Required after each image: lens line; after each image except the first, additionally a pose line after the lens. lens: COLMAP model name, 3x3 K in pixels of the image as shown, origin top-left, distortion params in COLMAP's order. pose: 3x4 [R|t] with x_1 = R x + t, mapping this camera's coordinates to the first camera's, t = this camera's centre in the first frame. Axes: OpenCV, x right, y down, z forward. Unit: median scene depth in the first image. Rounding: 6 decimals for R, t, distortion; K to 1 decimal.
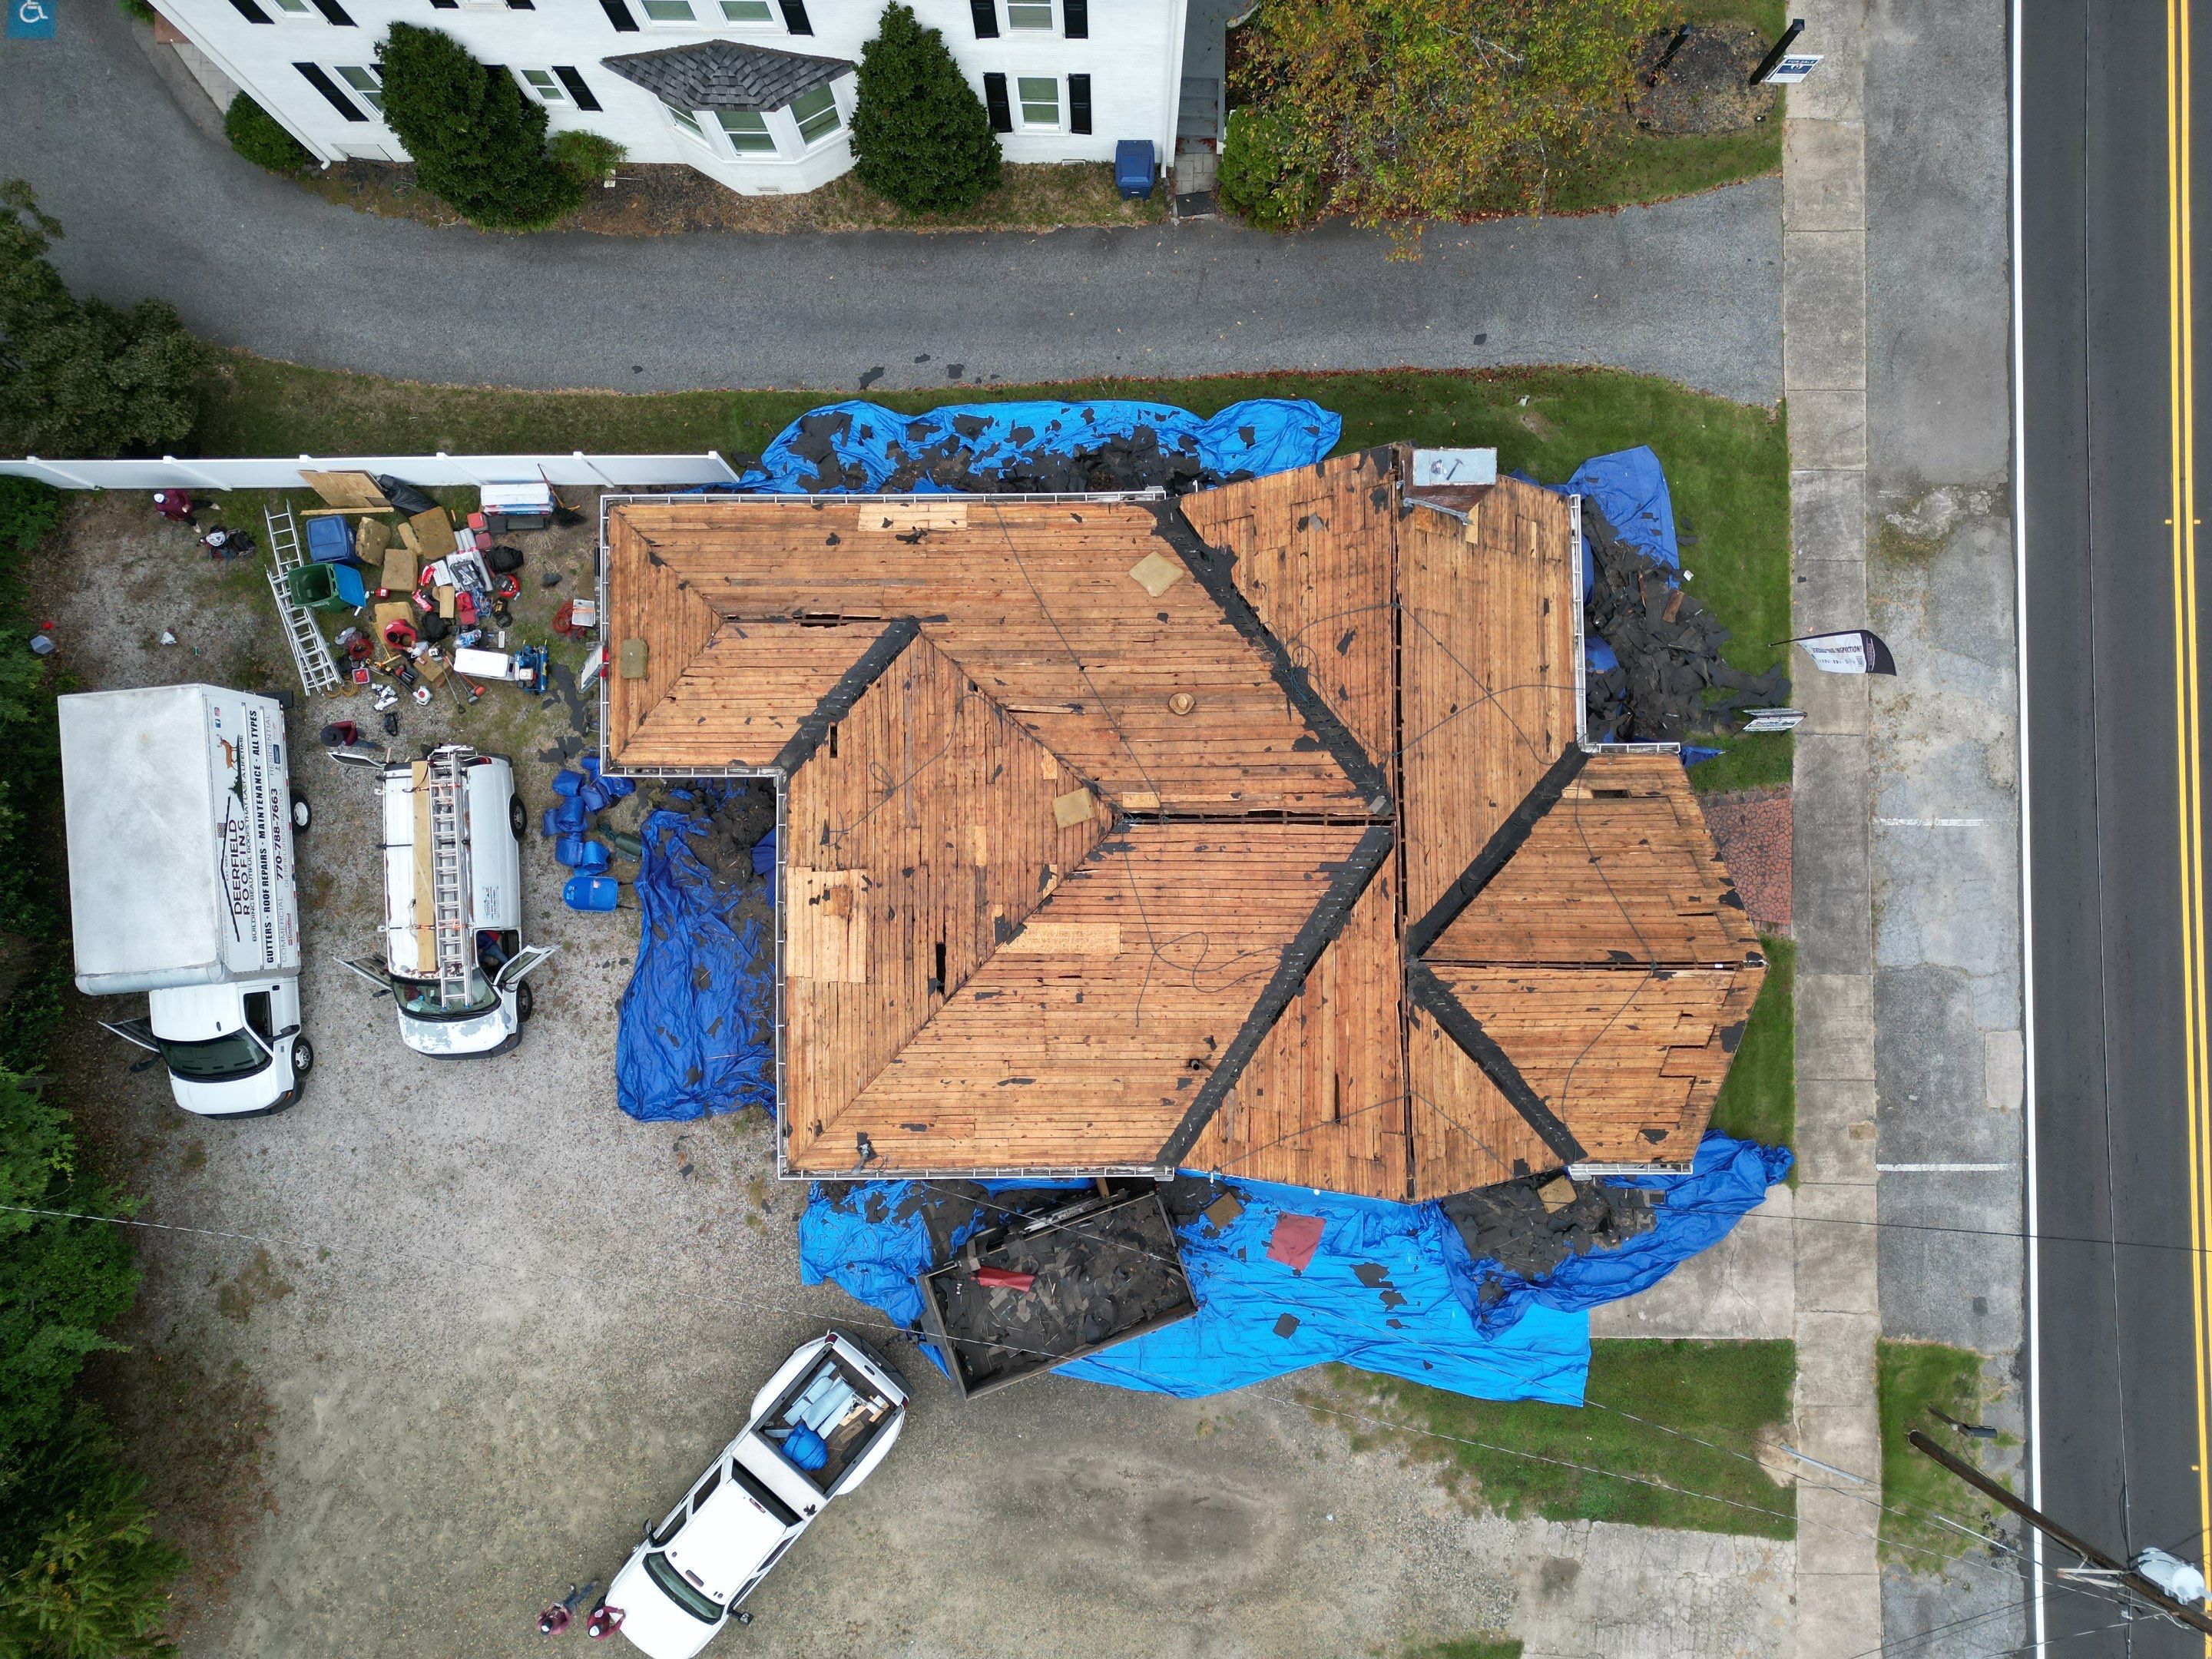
lens RADIAL K [[1524.9, 0, 1110.8], [0, 1524.9, 830.1], [0, 0, 1]] dist [0.063432, -0.044753]
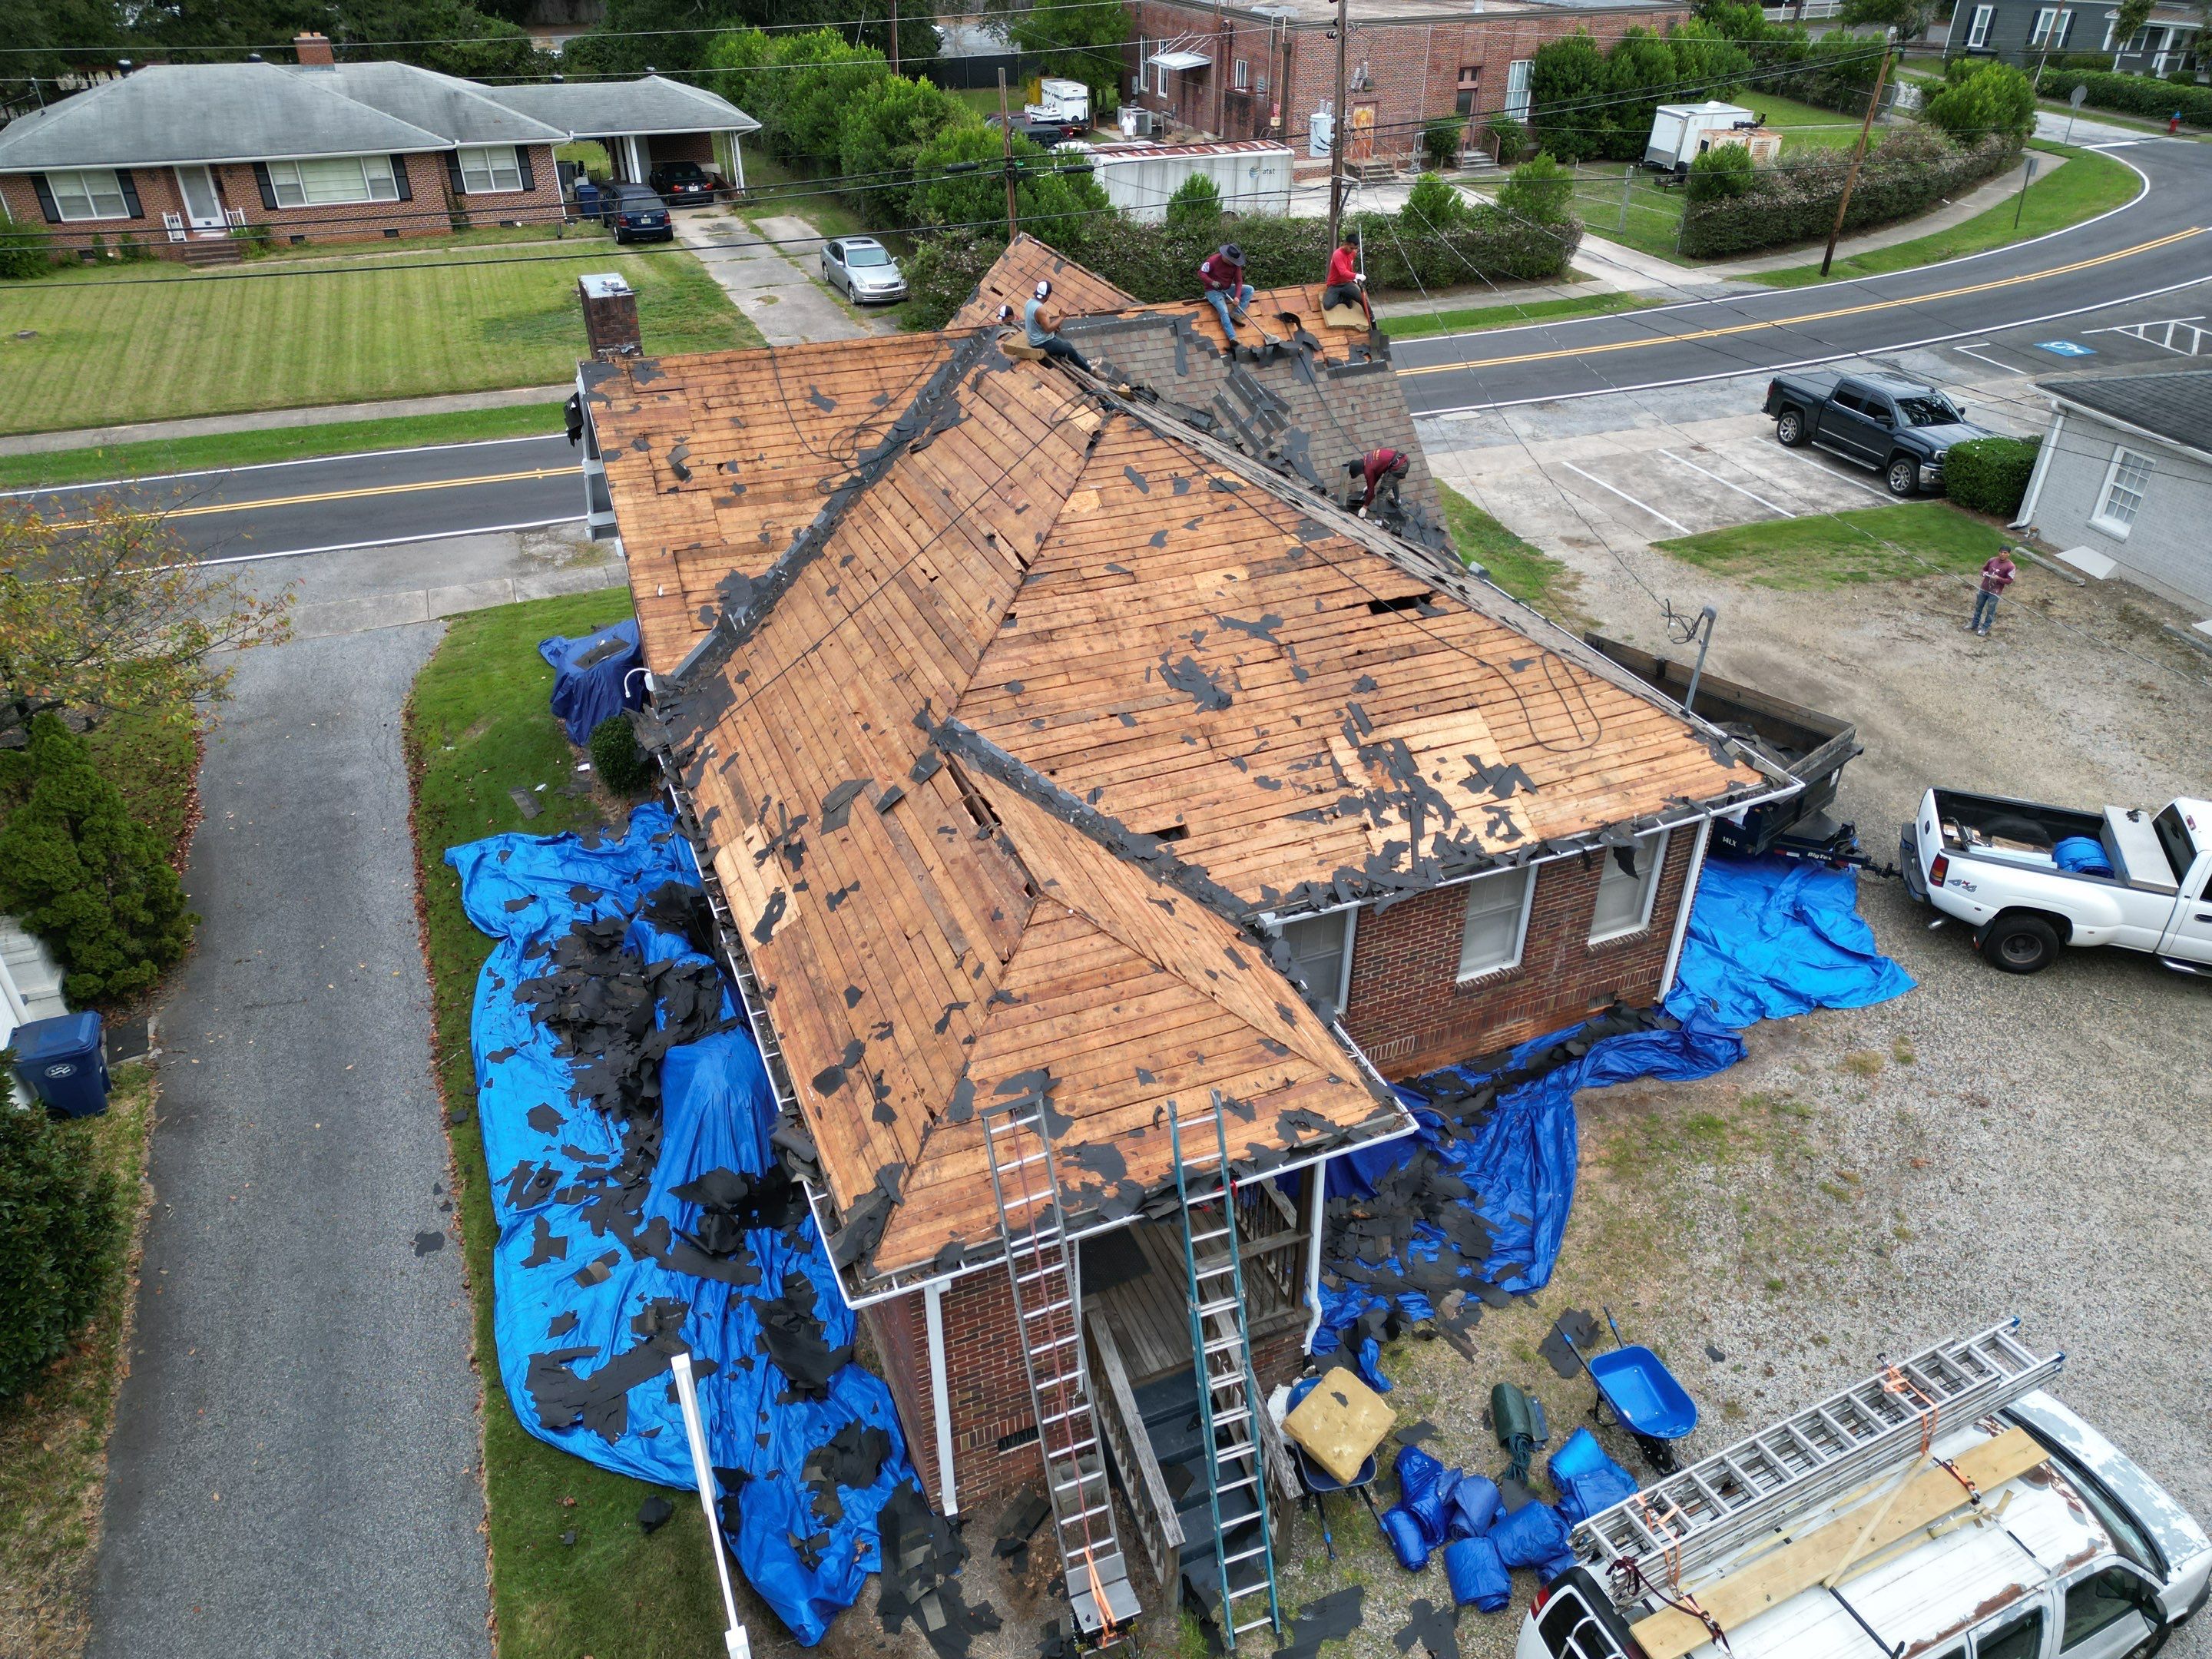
lens RADIAL K [[1524.9, 0, 1110.8], [0, 1524.9, 830.1], [0, 0, 1]] dist [0.063432, -0.044753]
pose [[-0.373699, -0.504917, 0.778079, -0.555196], [0.926836, -0.170354, 0.334597, -0.240942], [-0.036395, 0.846190, 0.531636, 0.596879]]
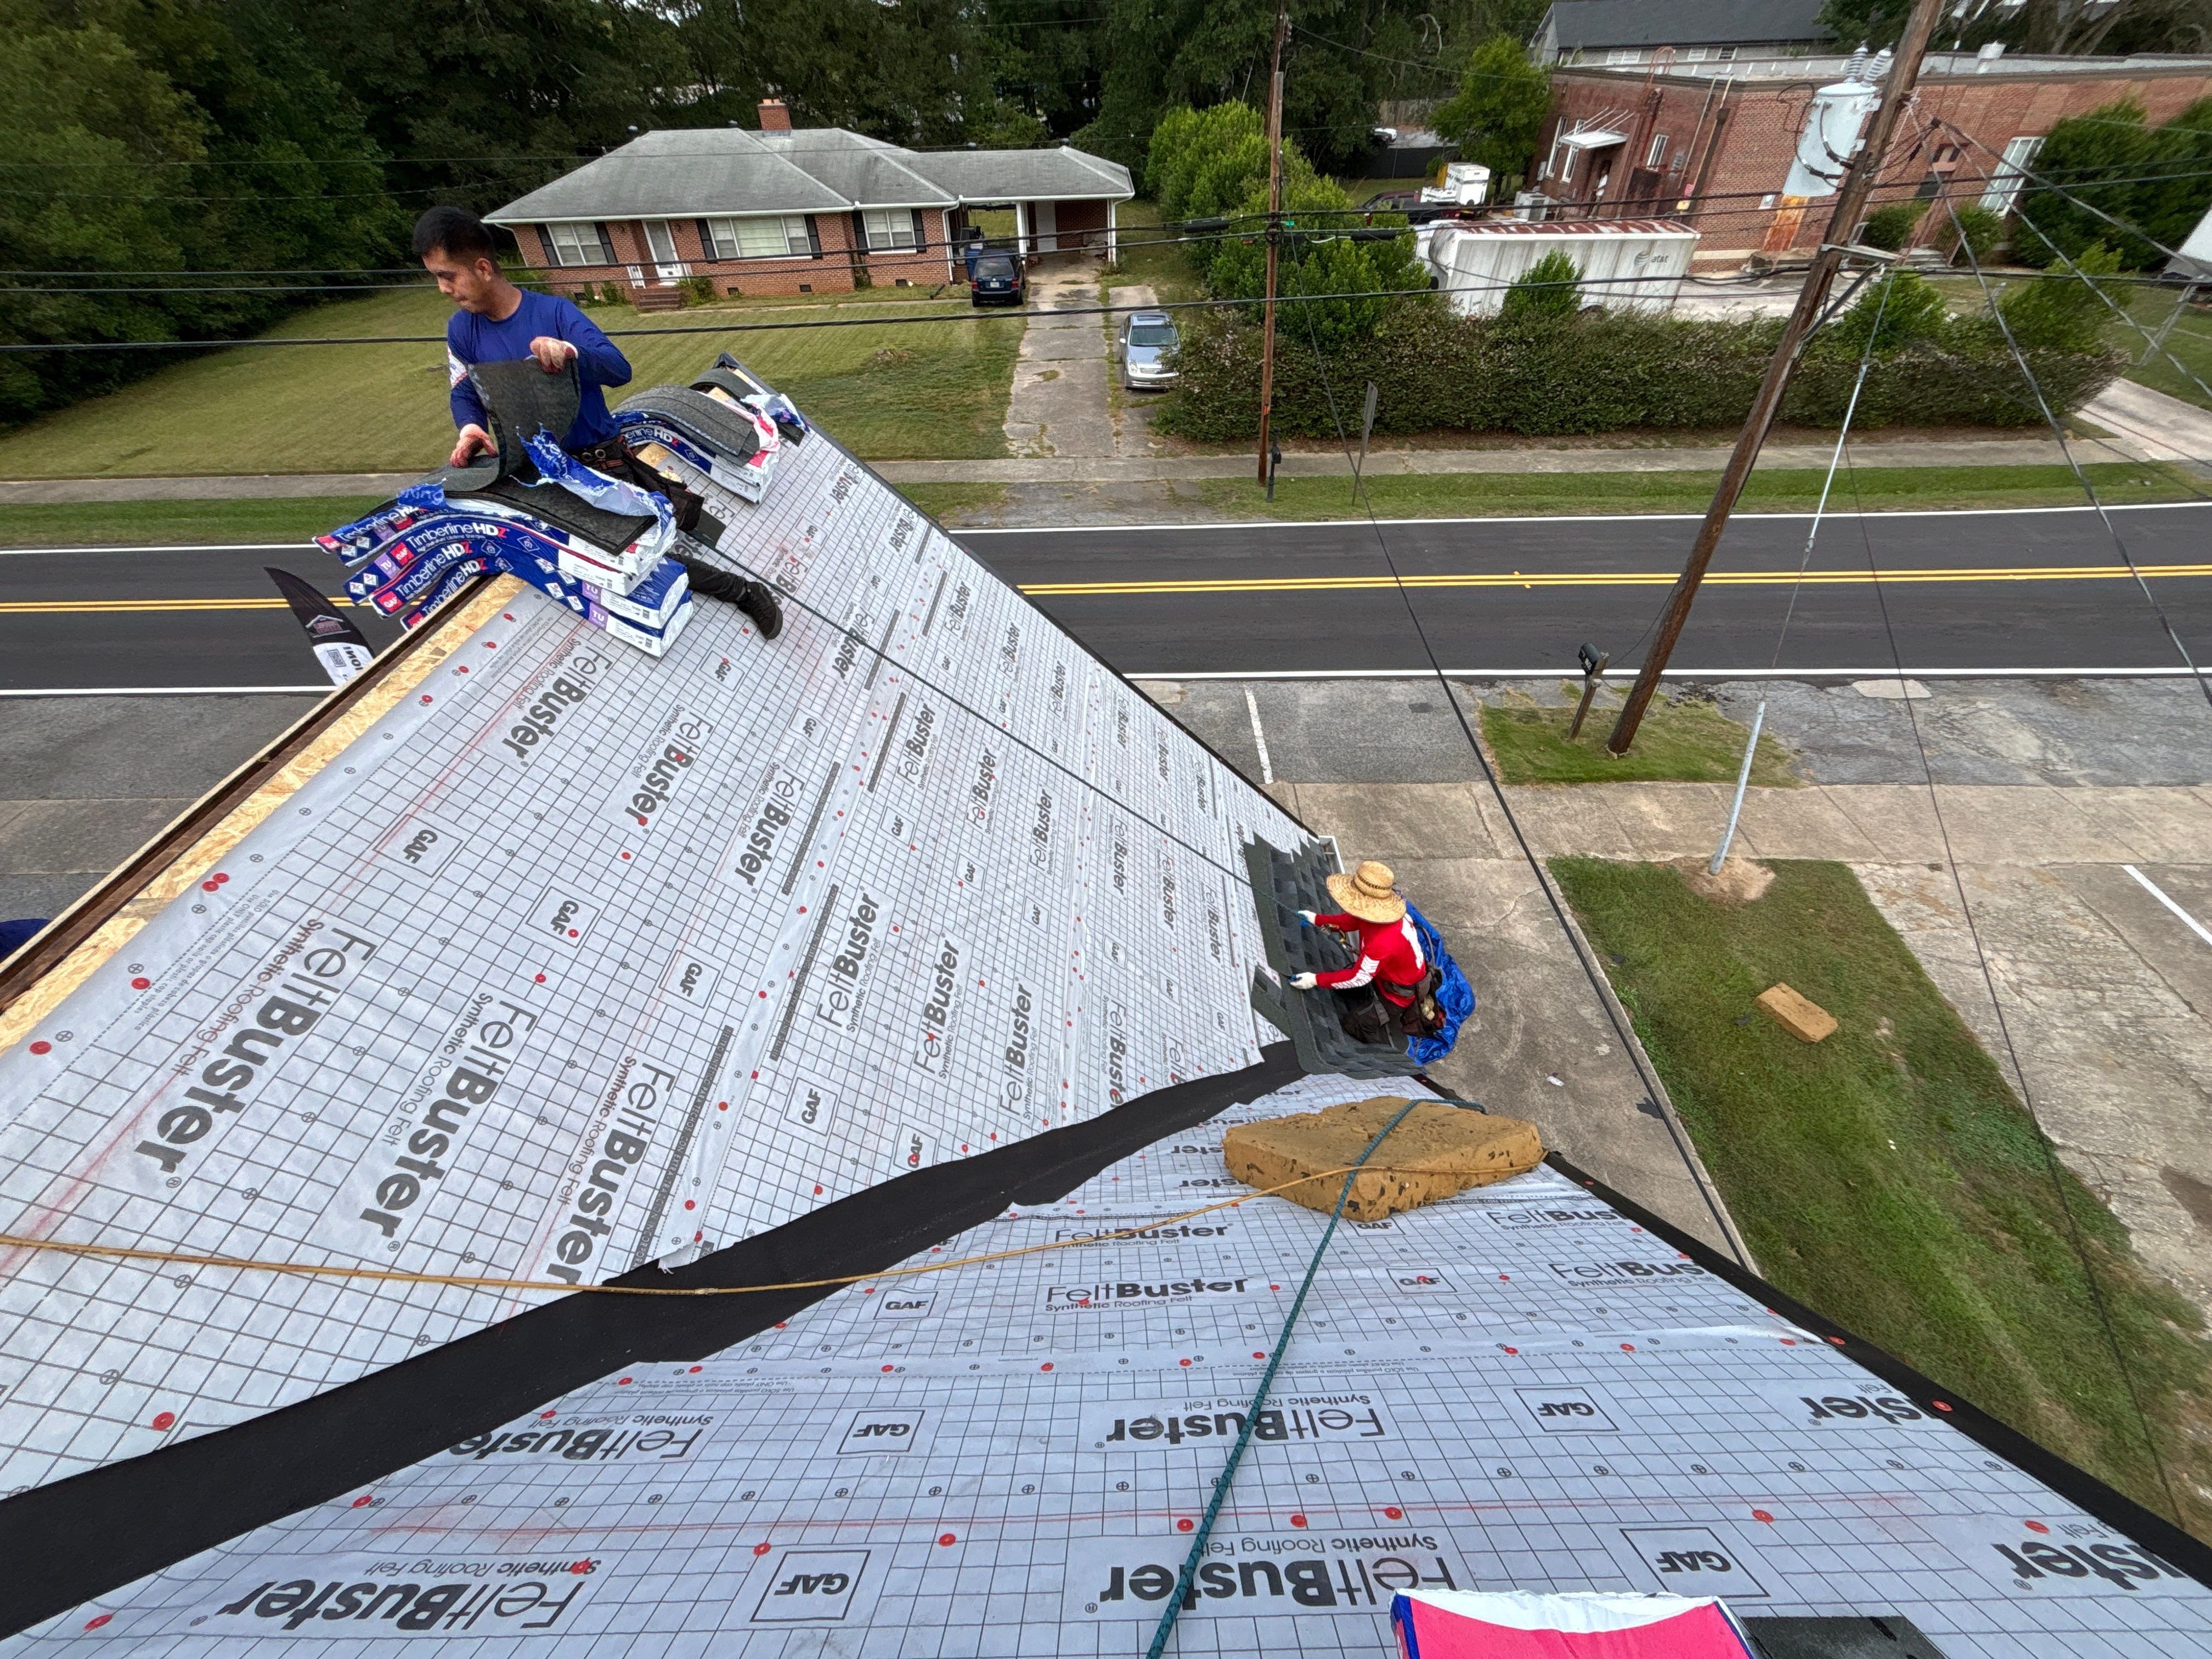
lens RADIAL K [[890.9, 0, 1112.0], [0, 890.9, 831.0], [0, 0, 1]] dist [-0.000208, 0.000712]
pose [[0.003145, -0.671750, 0.740771, 0.165933], [0.999938, 0.009994, 0.004818, 0.141911], [-0.010639, 0.740710, 0.671740, 0.736149]]
